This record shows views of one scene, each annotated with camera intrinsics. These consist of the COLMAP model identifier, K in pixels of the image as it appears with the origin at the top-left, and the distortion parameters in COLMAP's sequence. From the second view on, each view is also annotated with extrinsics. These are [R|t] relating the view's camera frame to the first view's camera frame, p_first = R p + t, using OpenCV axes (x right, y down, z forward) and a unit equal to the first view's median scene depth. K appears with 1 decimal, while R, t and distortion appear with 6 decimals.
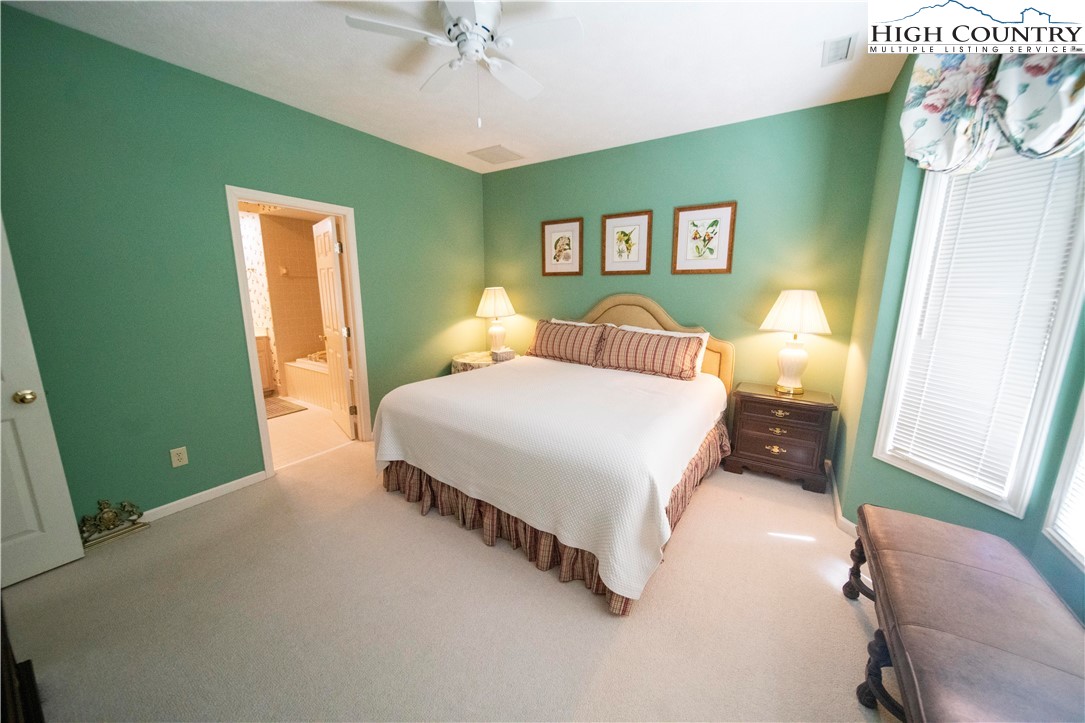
lens RADIAL K [[381.5, 0, 547.0], [0, 381.5, 362.2], [0, 0, 1]] dist [-0.002253, -0.000039]
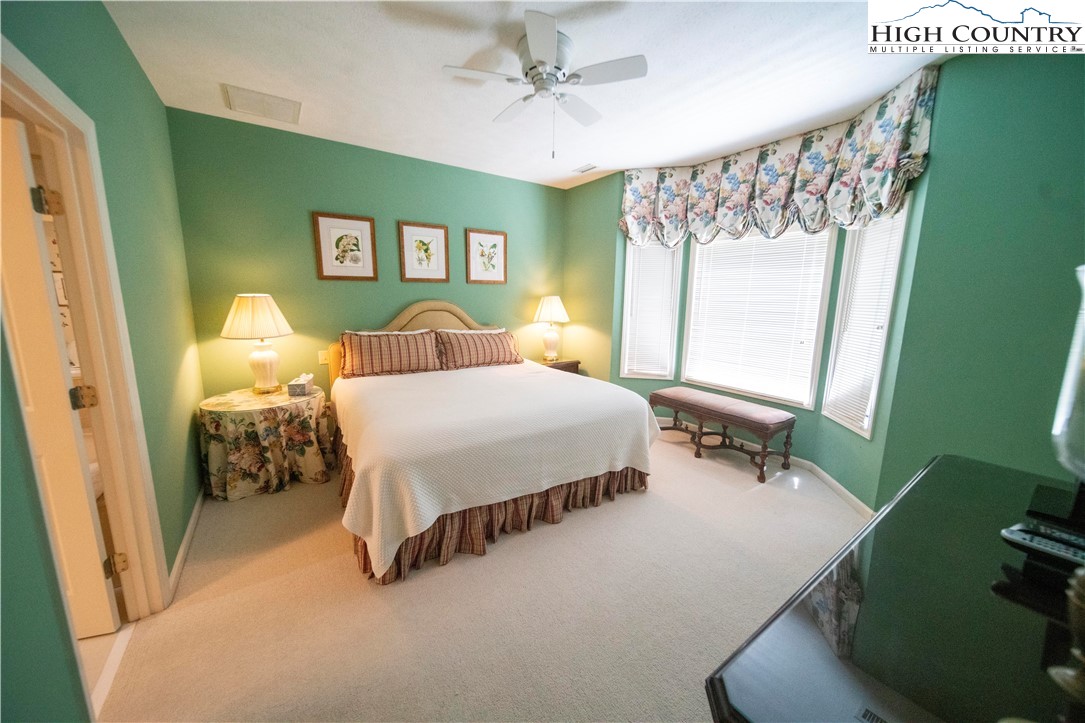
lens RADIAL K [[381.5, 0, 543.0], [0, 381.5, 361.3], [0, 0, 1]] dist [-0.002253, -0.000039]
pose [[0.377065, -0.161189, 0.912053, -0.665199], [0.174100, 0.979521, 0.101136, -0.066001], [-0.909677, 0.120653, 0.397406, 0.316557]]
